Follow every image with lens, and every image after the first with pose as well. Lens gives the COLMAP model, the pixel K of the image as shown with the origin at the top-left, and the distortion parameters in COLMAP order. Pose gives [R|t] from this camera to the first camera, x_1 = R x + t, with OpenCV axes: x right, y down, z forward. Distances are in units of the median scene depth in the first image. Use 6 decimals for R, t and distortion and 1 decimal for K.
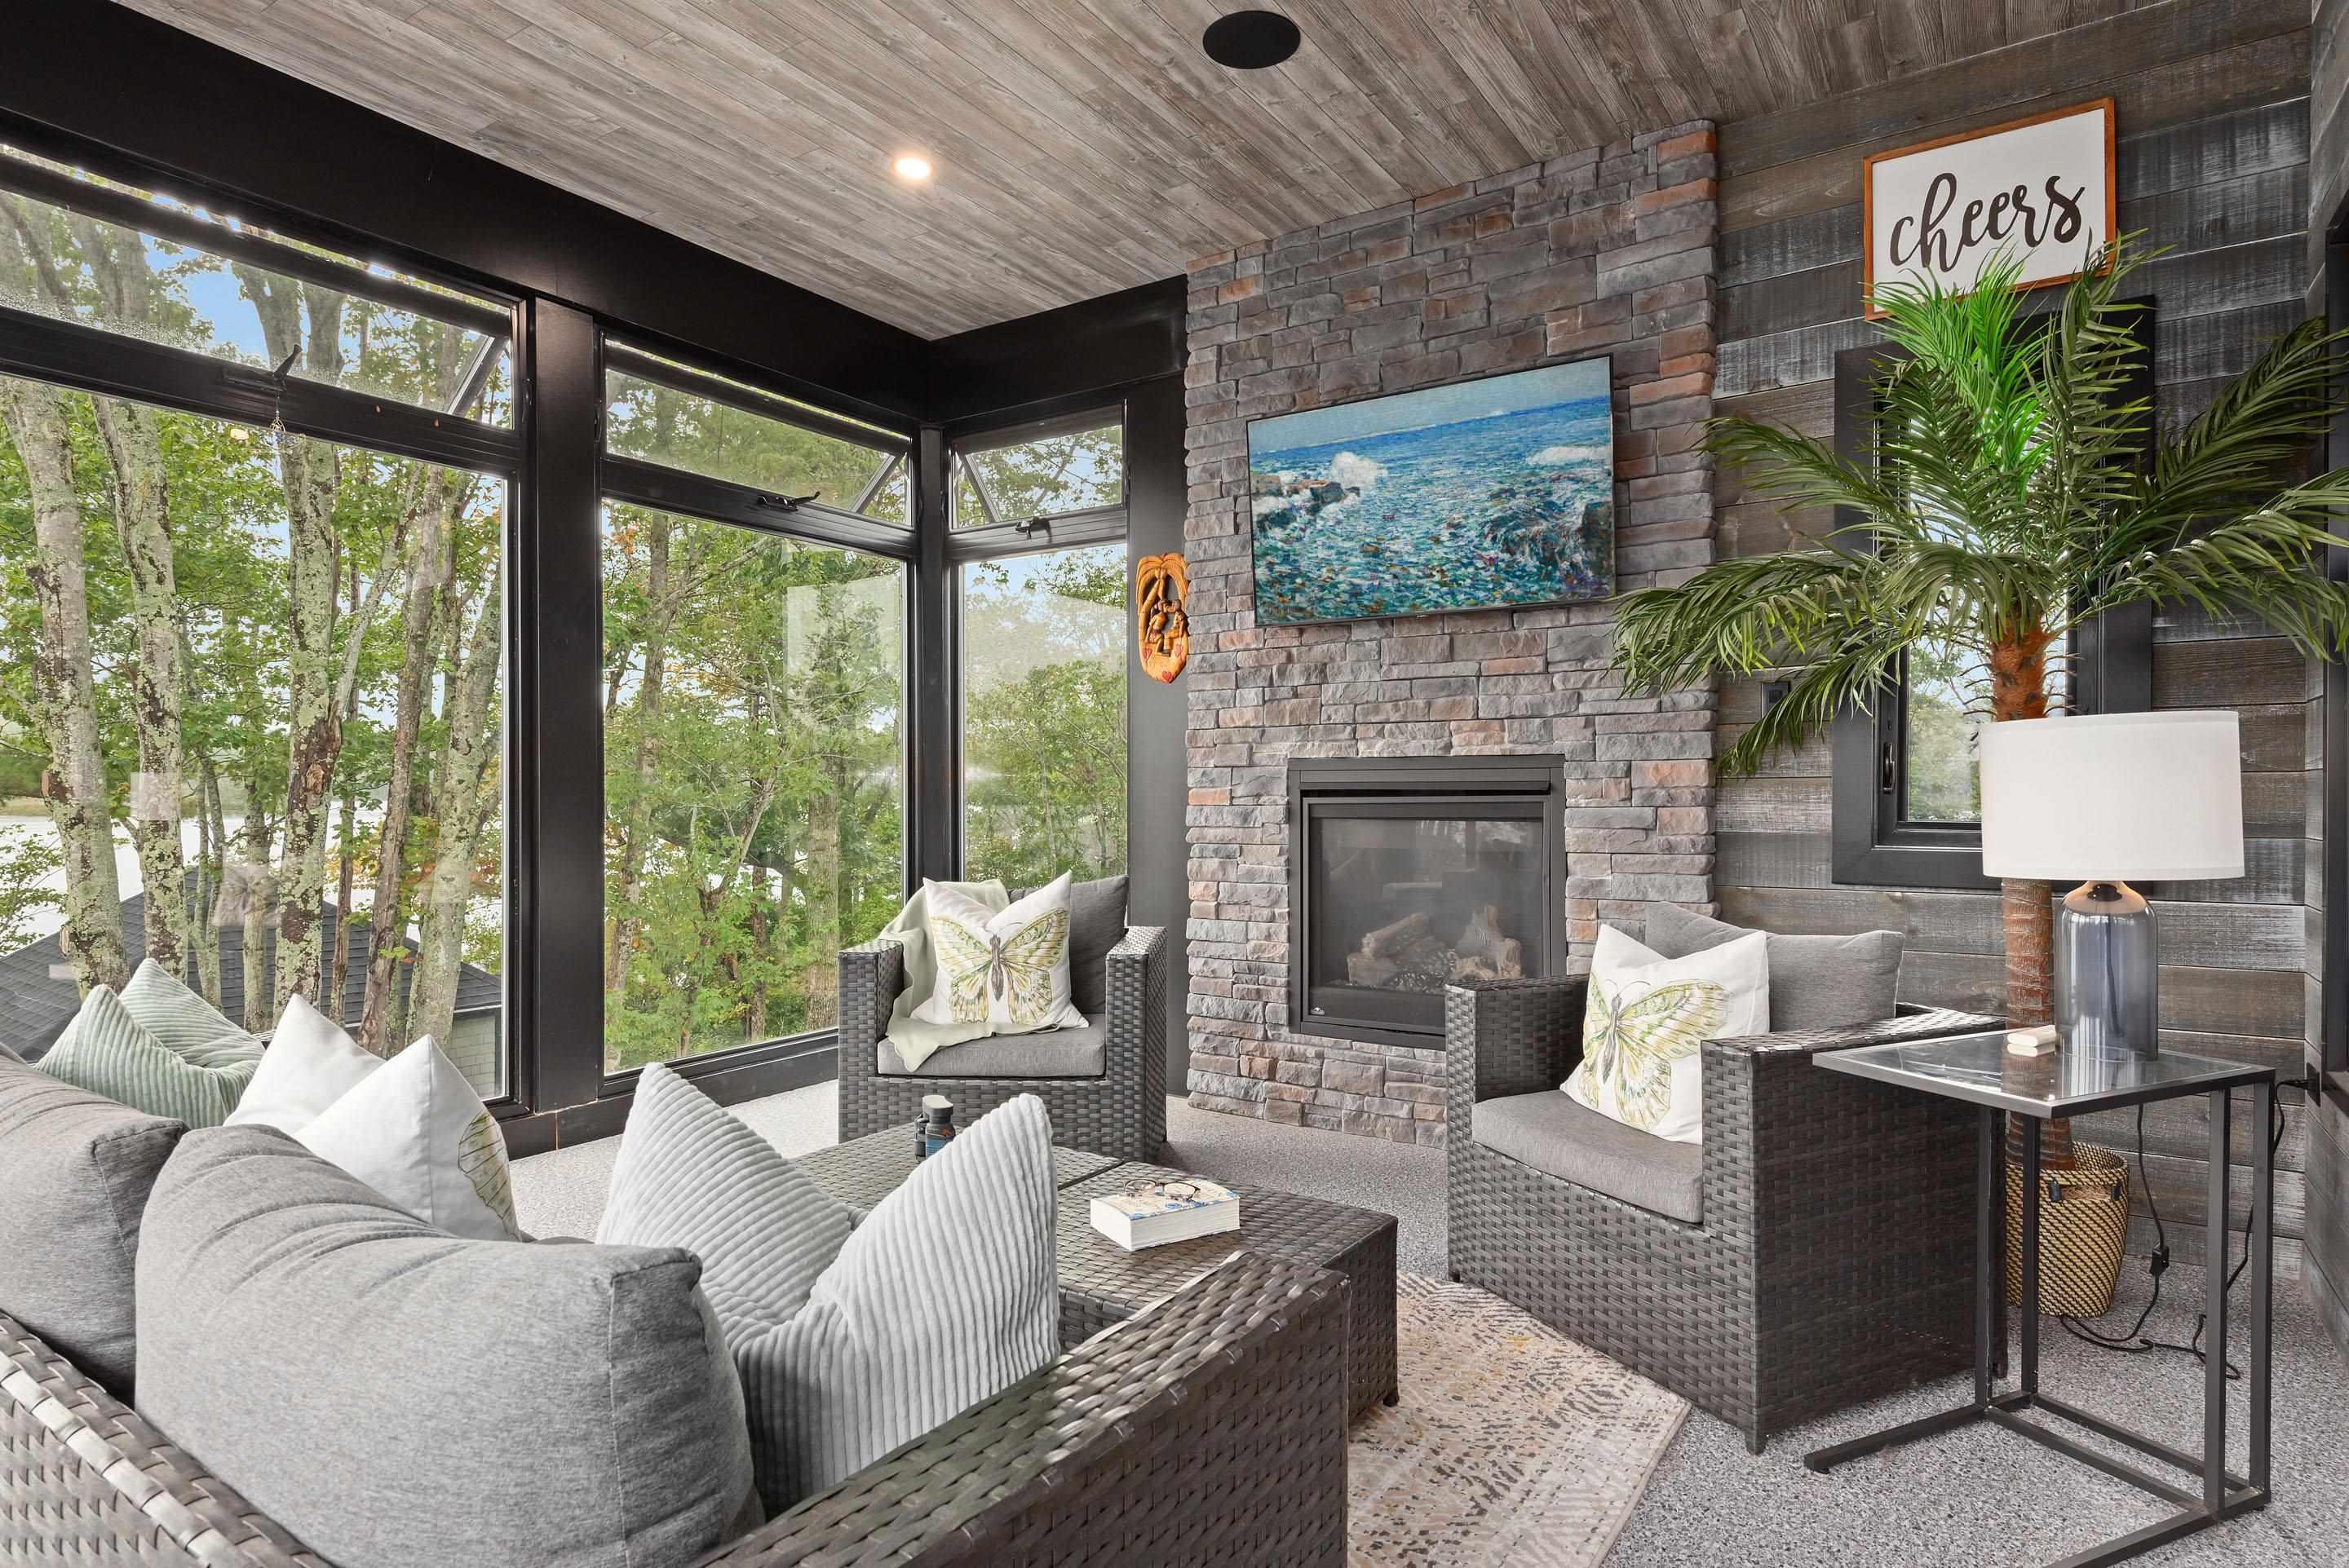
lens RADIAL K [[1265.1, 0, 1174.5], [0, 1265.1, 784.0], [0, 0, 1]] dist [0.017522, -0.000131]
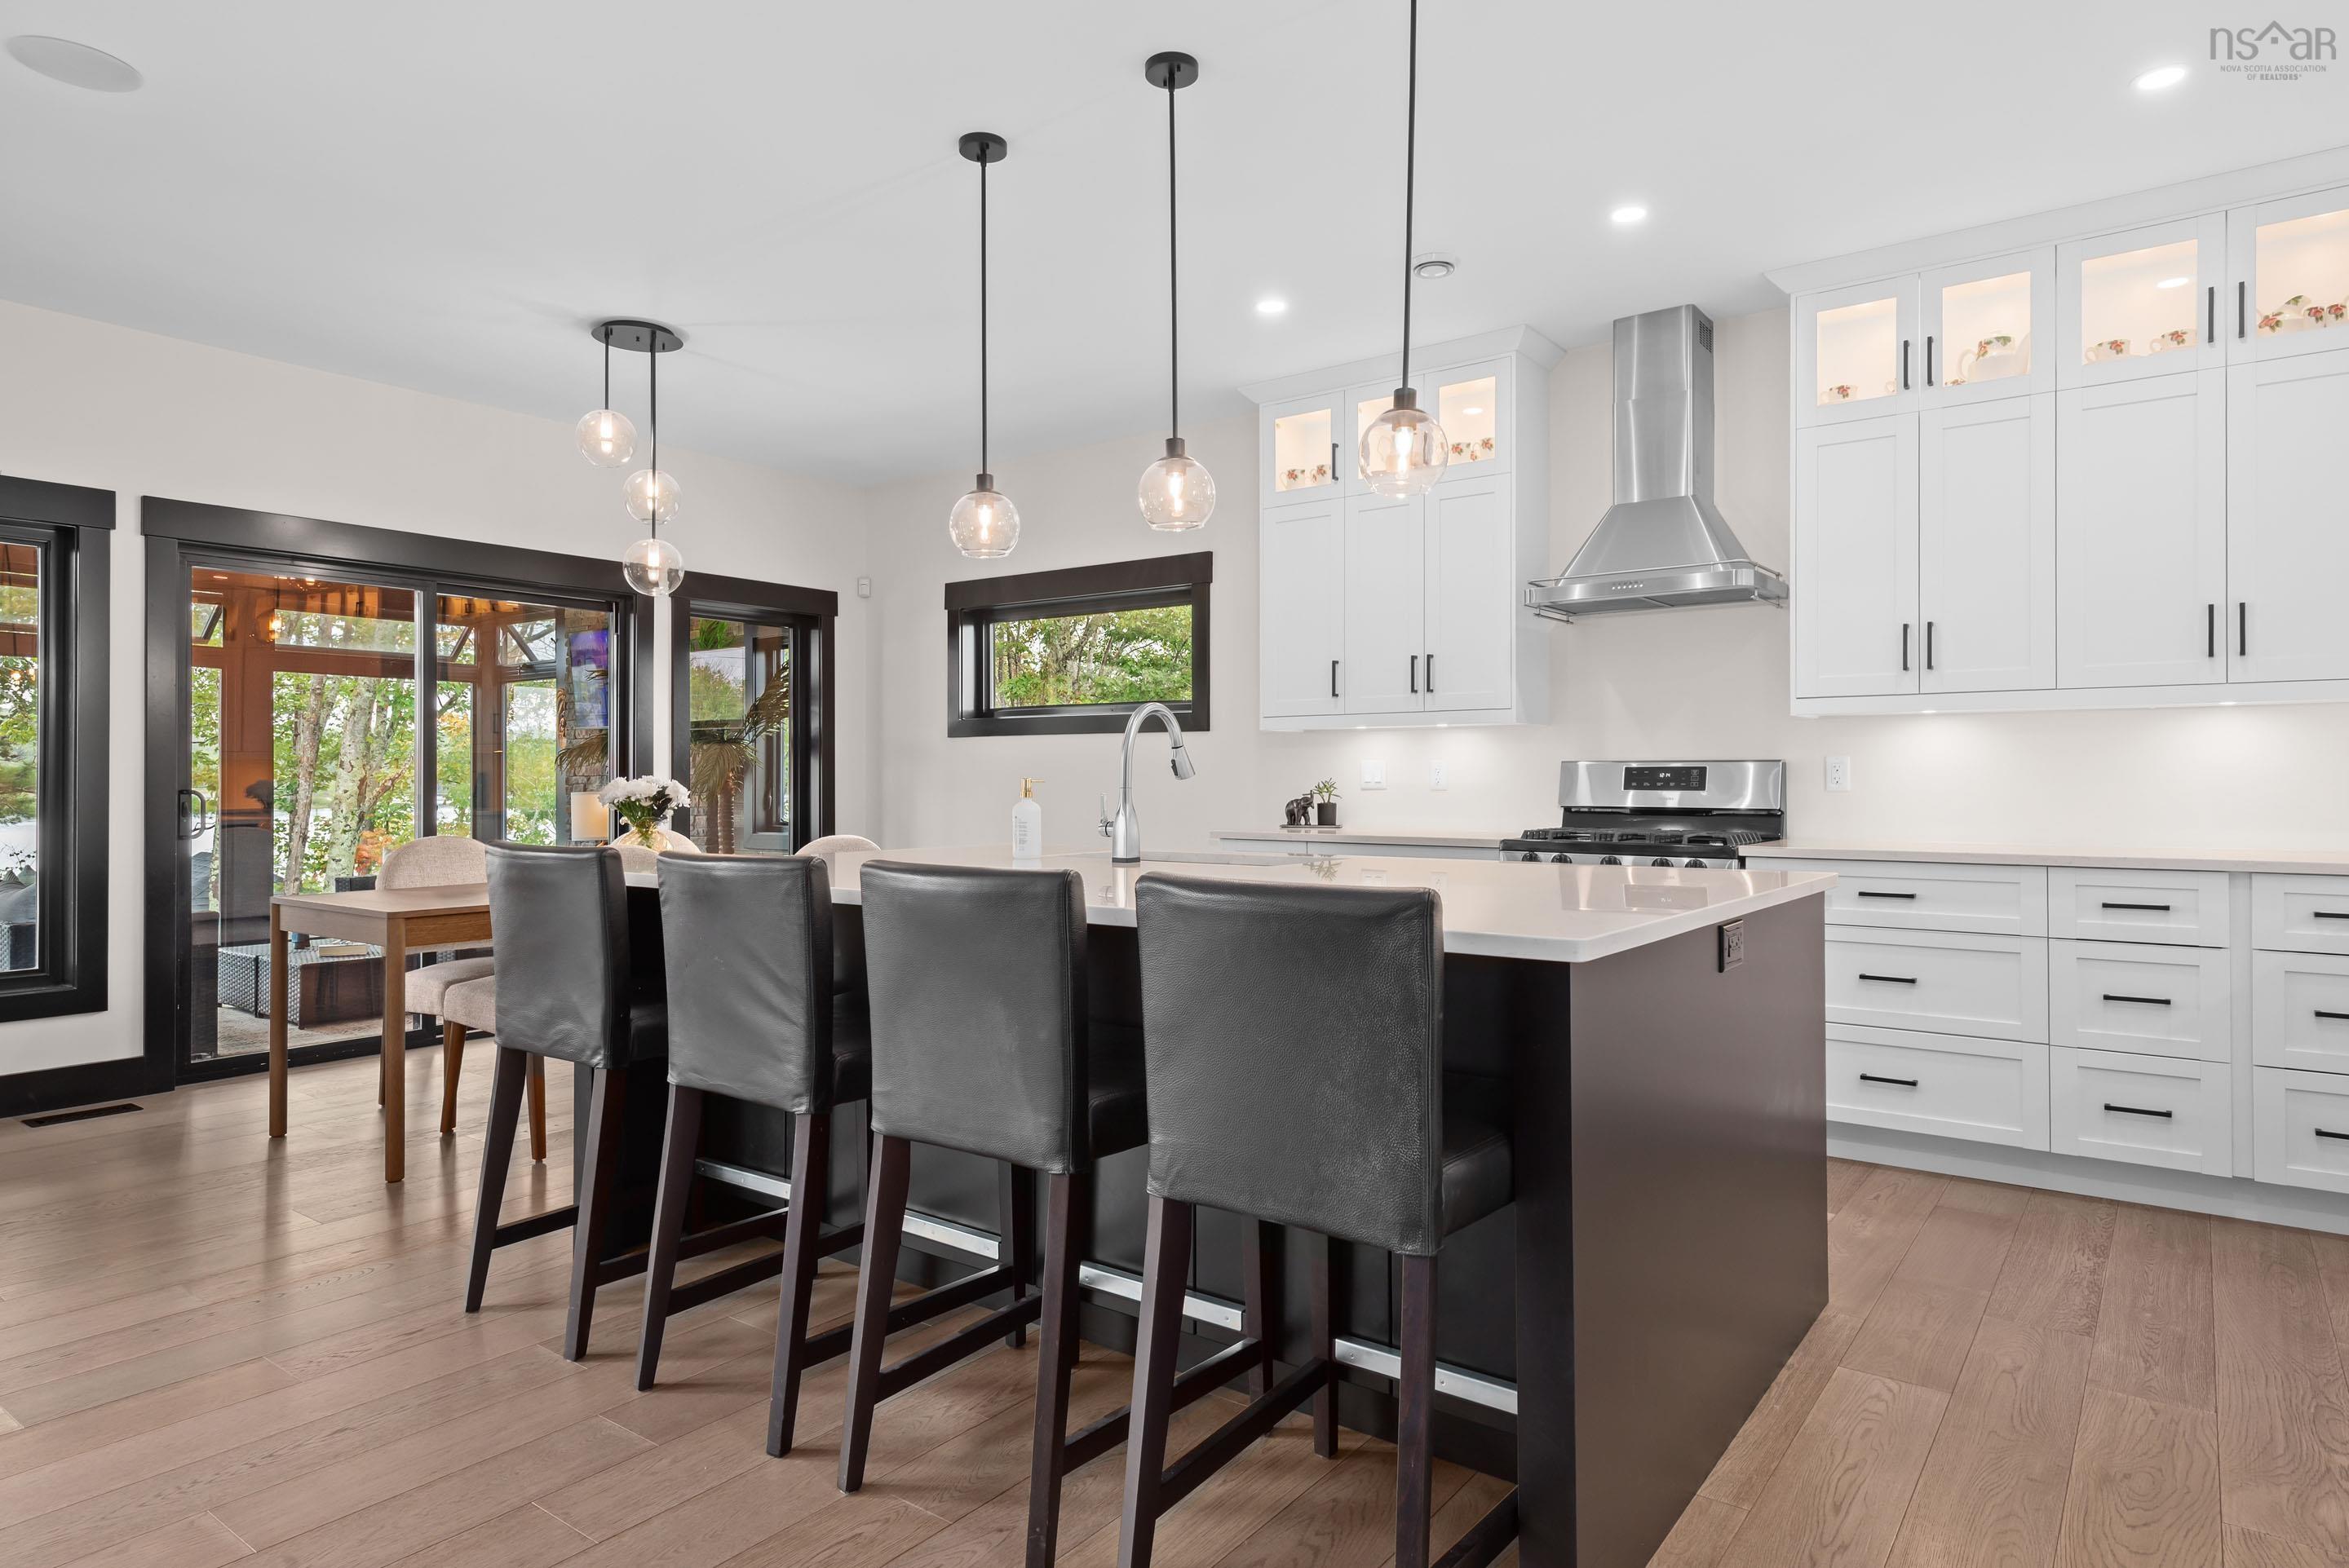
lens RADIAL K [[1343.7, 0, 1176.7], [0, 1343.7, 768.0], [0, 0, 1]] dist [0.015457, -0.002042]
pose [[0.997953, -0.002235, -0.063909, 0.974388], [0.001844, 0.999979, -0.006187, -0.035638], [0.063921, 0.006057, 0.997937, -0.945319]]
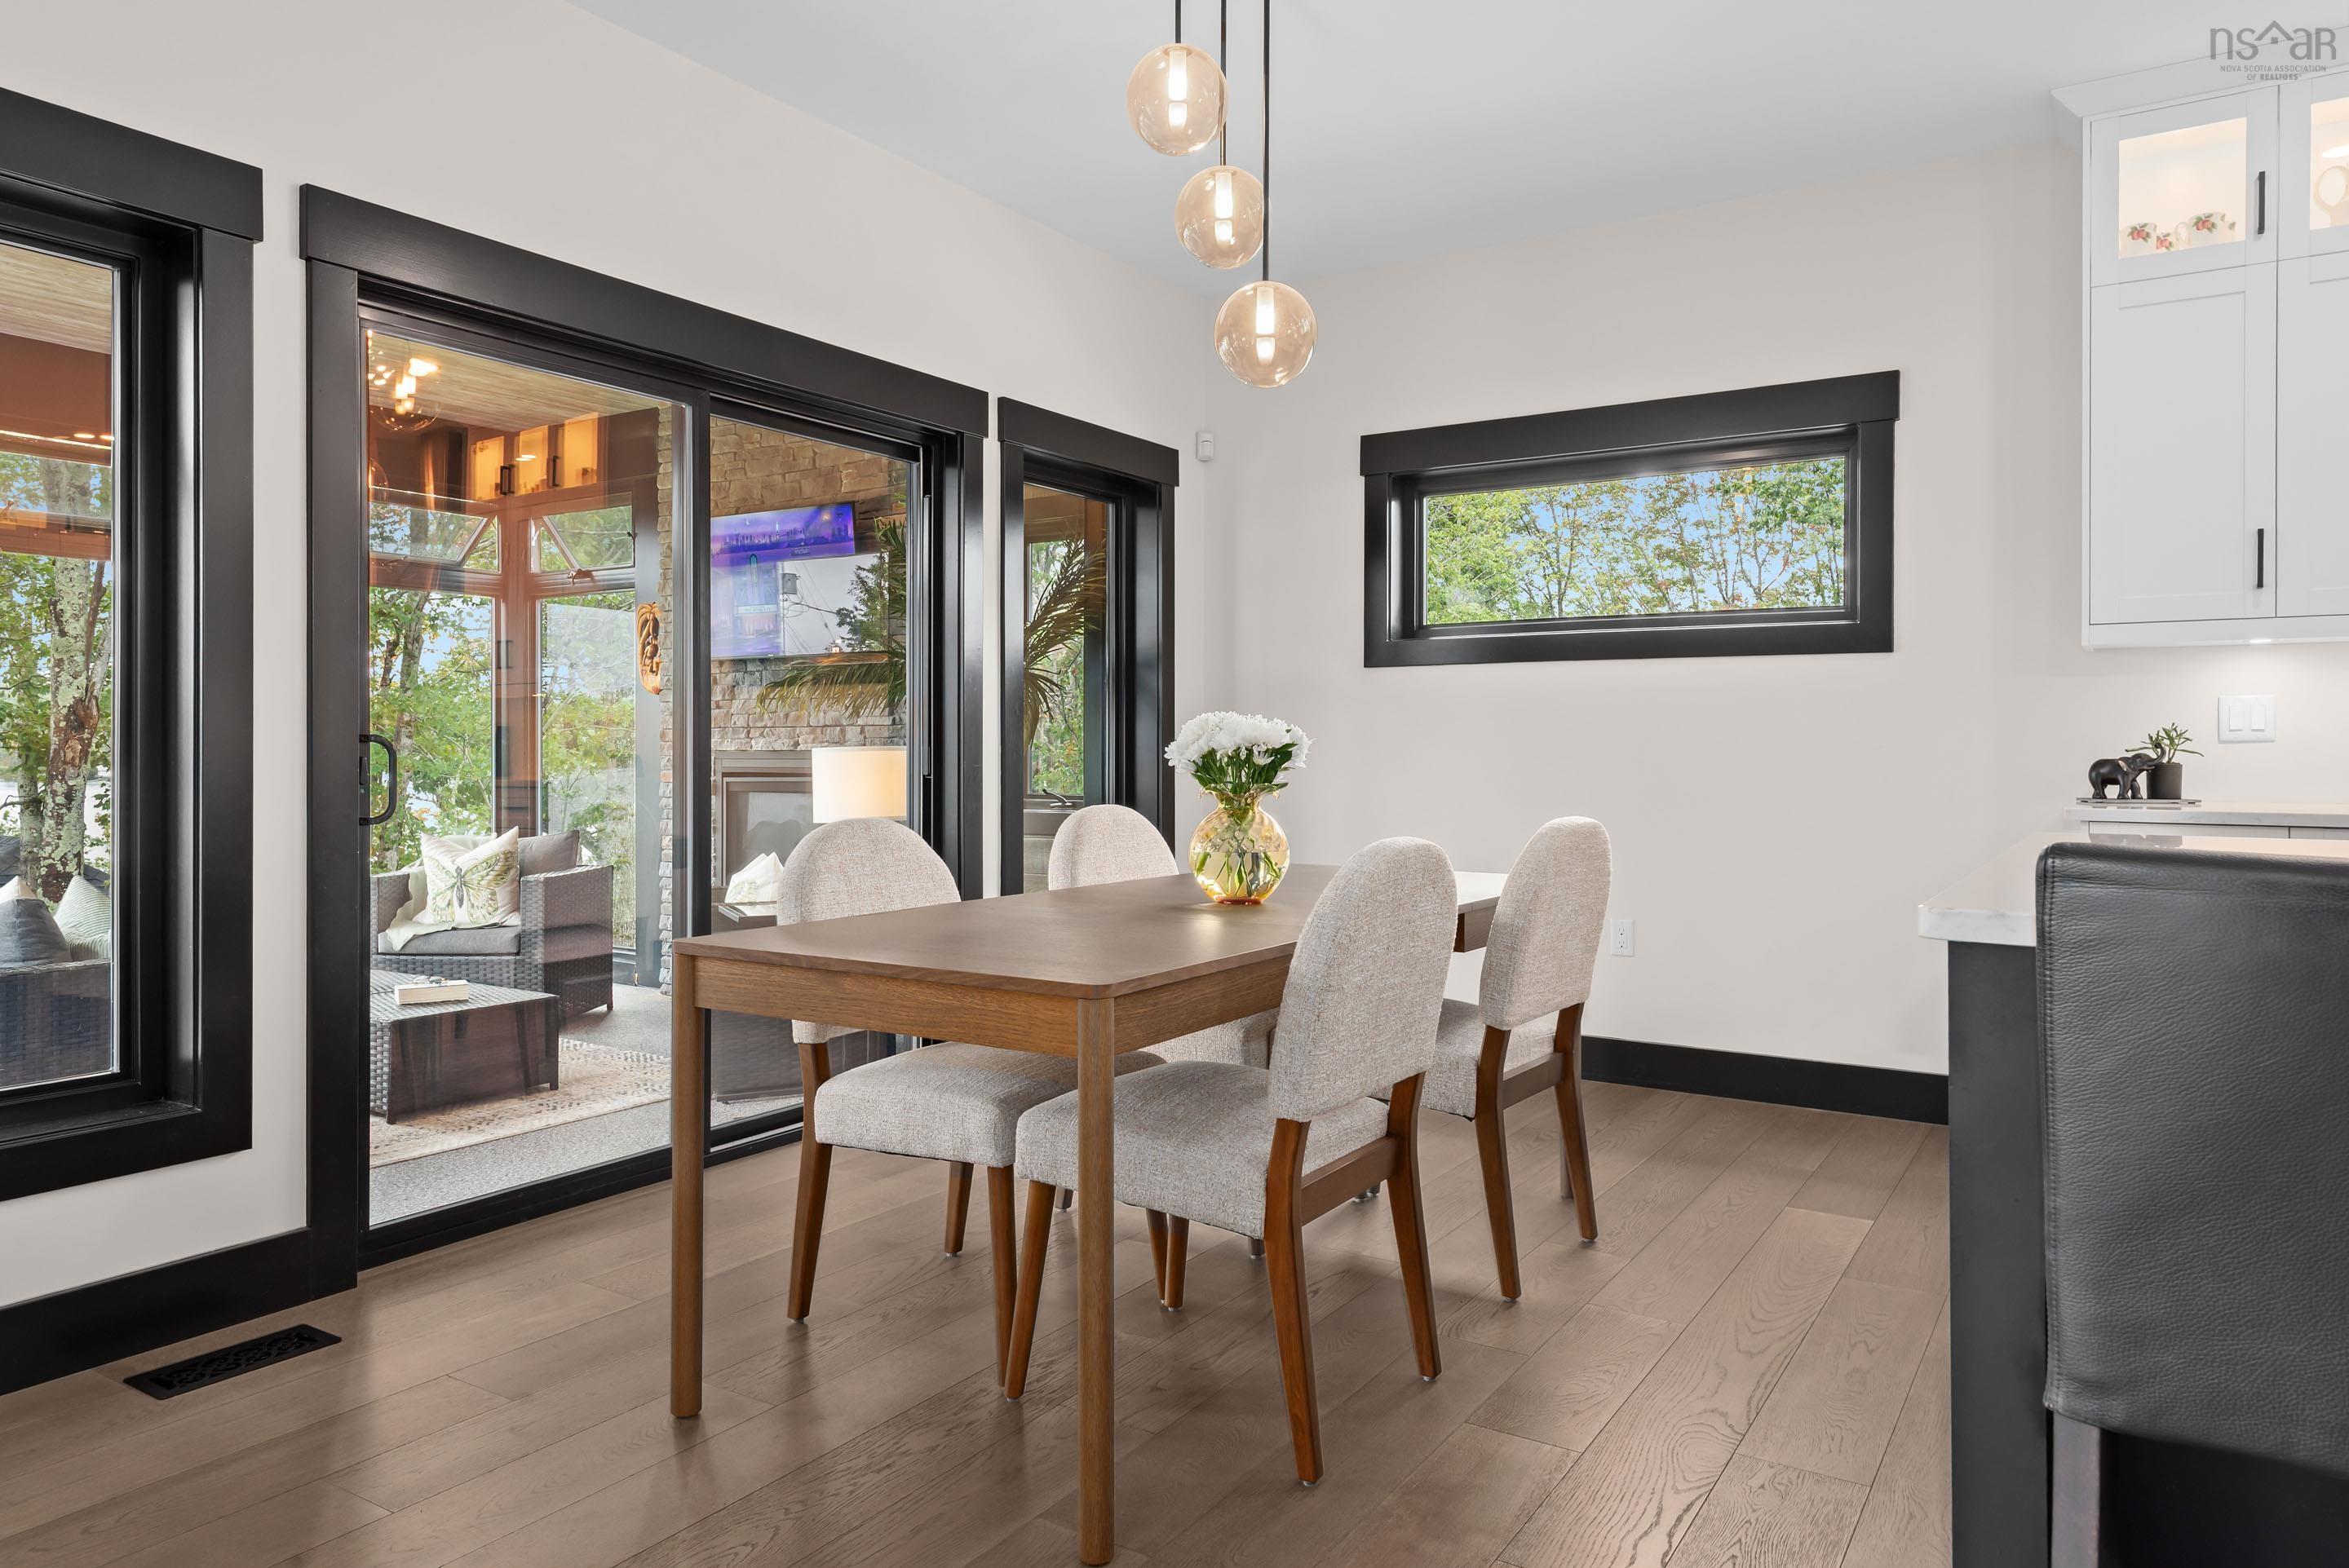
lens RADIAL K [[1515.6, 0, 1174.1], [0, 1515.6, 746.4], [0, 0, 1]] dist [0.015932, -0.000932]
pose [[0.999966, 0.000091, 0.008253, 0.492876], [-0.000109, 0.999998, 0.002174, -0.023462], [-0.008253, -0.002175, 0.999964, -0.607230]]
